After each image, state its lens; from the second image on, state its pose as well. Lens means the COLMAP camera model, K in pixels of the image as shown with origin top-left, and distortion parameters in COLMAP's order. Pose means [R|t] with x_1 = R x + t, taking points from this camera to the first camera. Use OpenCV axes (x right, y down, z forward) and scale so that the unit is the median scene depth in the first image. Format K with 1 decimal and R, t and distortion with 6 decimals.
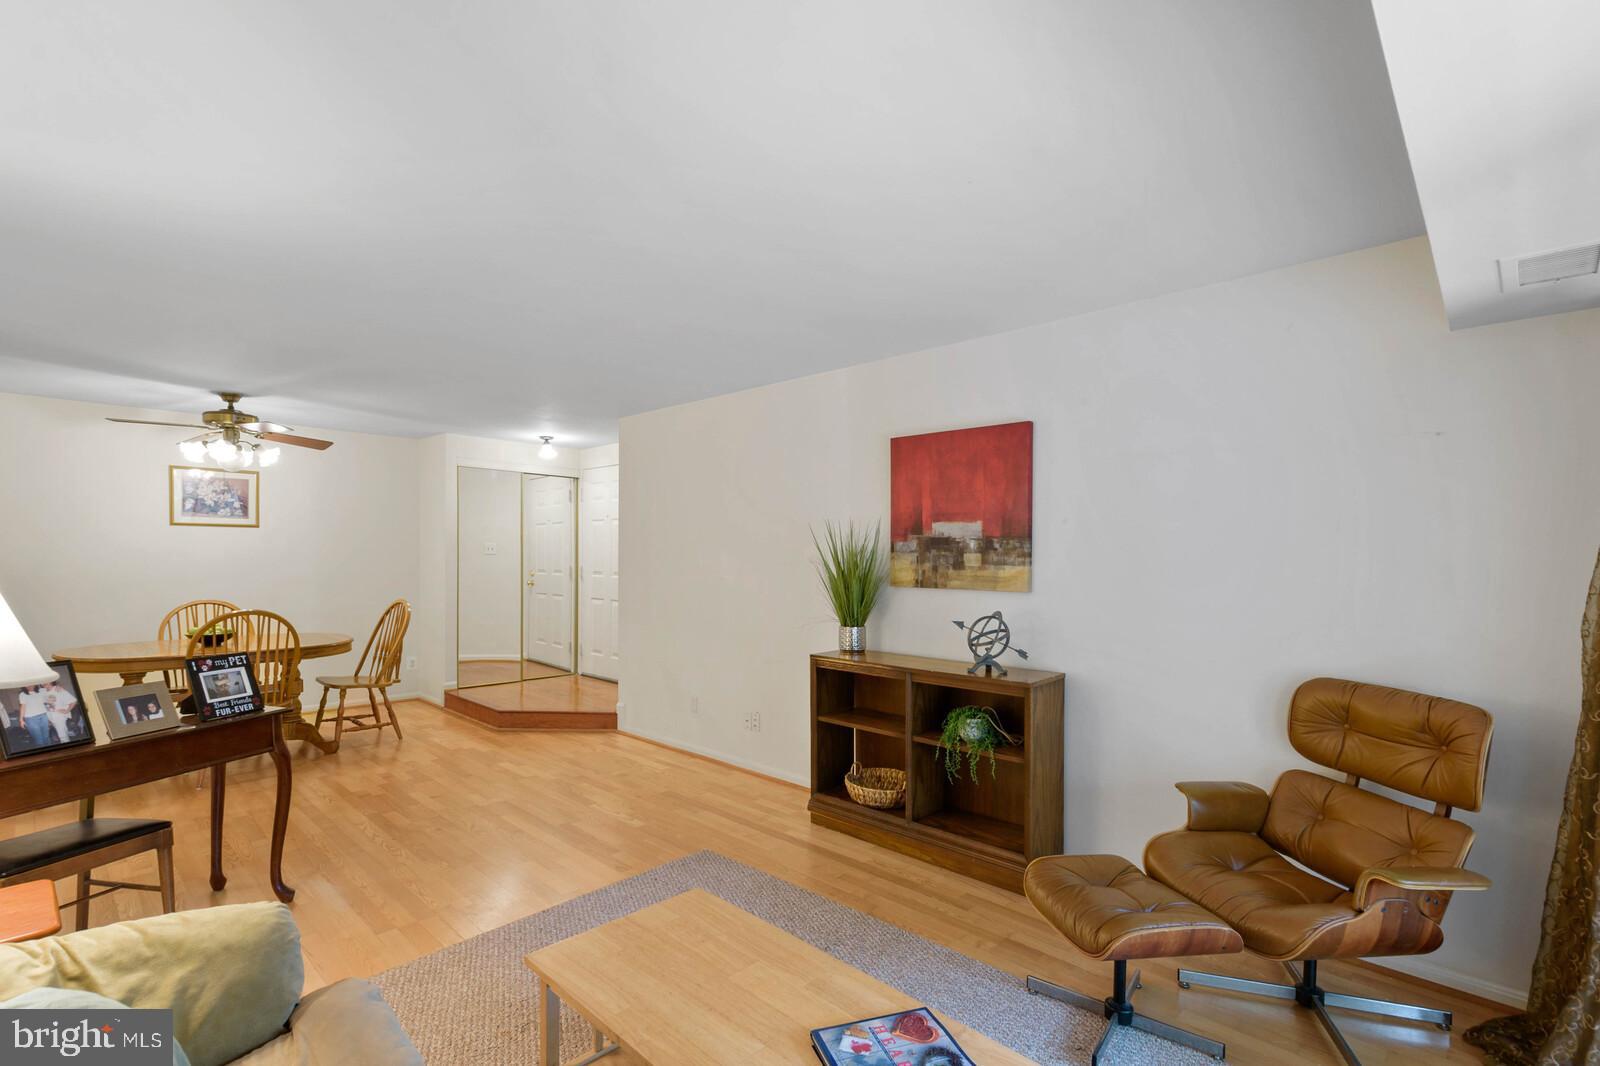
lens RADIAL K [[699.3, 0, 814.8], [0, 699.3, 547.5], [0, 0, 1]] dist [-0.000358, -0.000368]
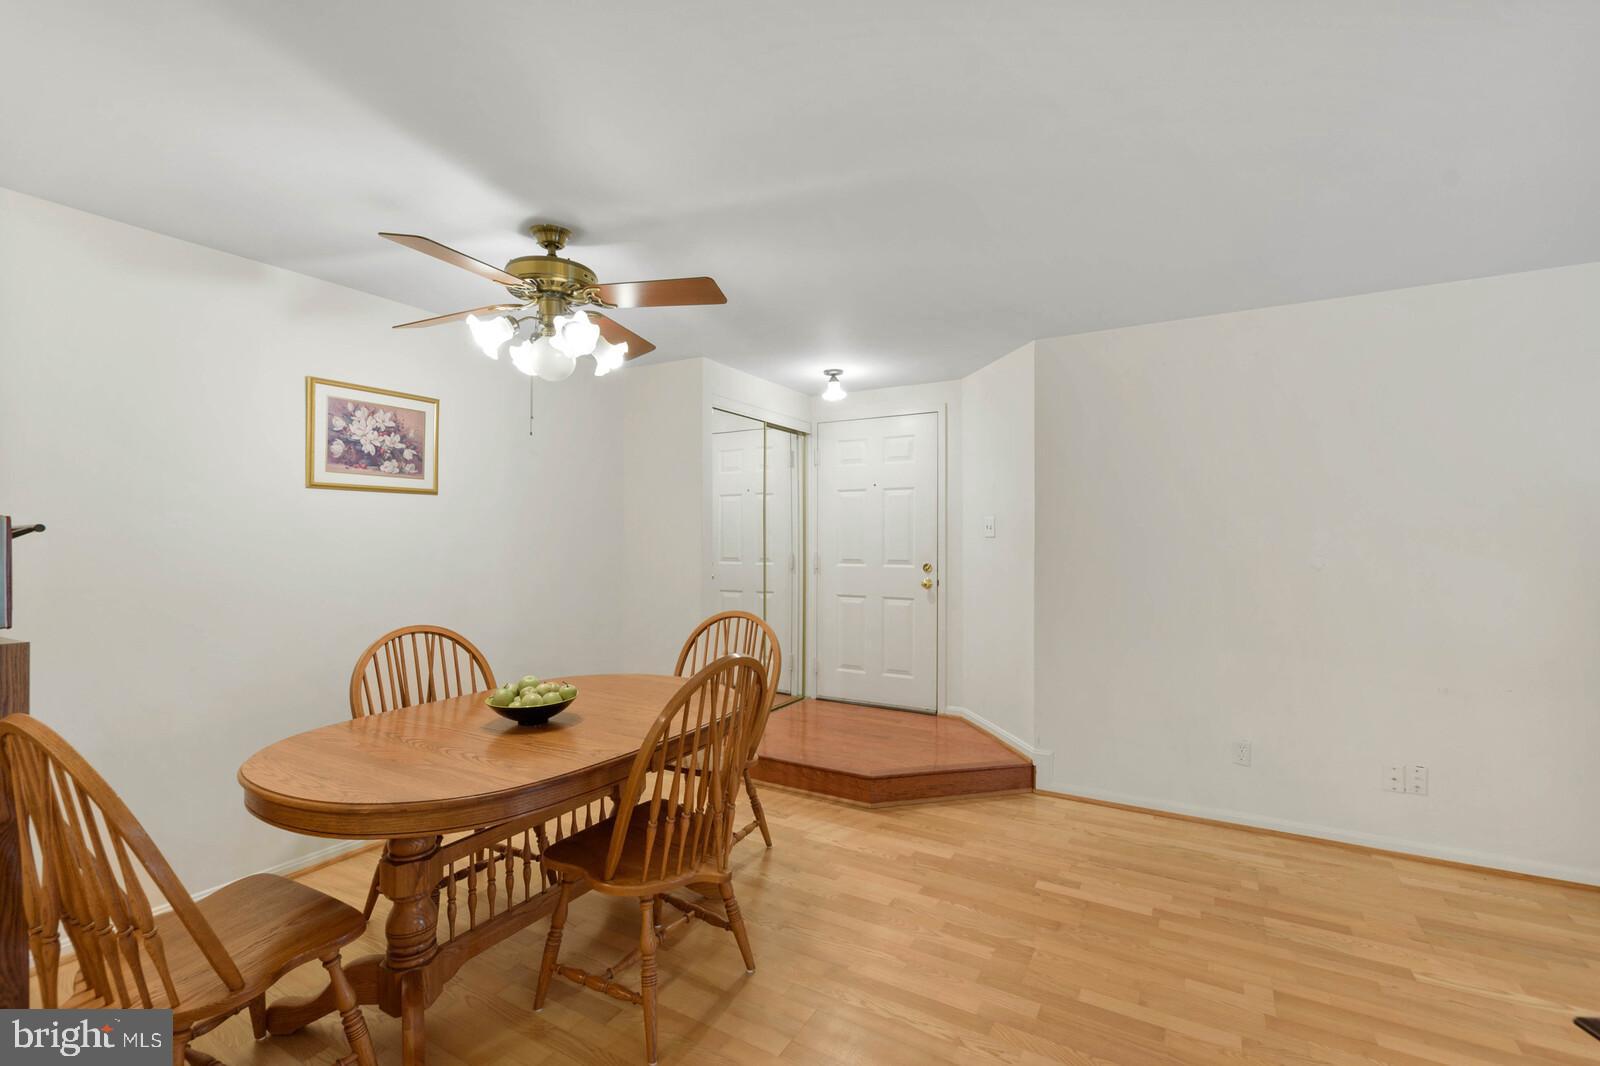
lens RADIAL K [[673.5, 0, 851.6], [0, 673.5, 512.0], [0, 0, 1]] dist [0.002358, 0.000327]
pose [[0.974911, -0.001907, 0.222587, -0.613342], [0.007786, 0.999644, -0.025537, 0.003346], [-0.222459, 0.026629, 0.974578, 0.391540]]
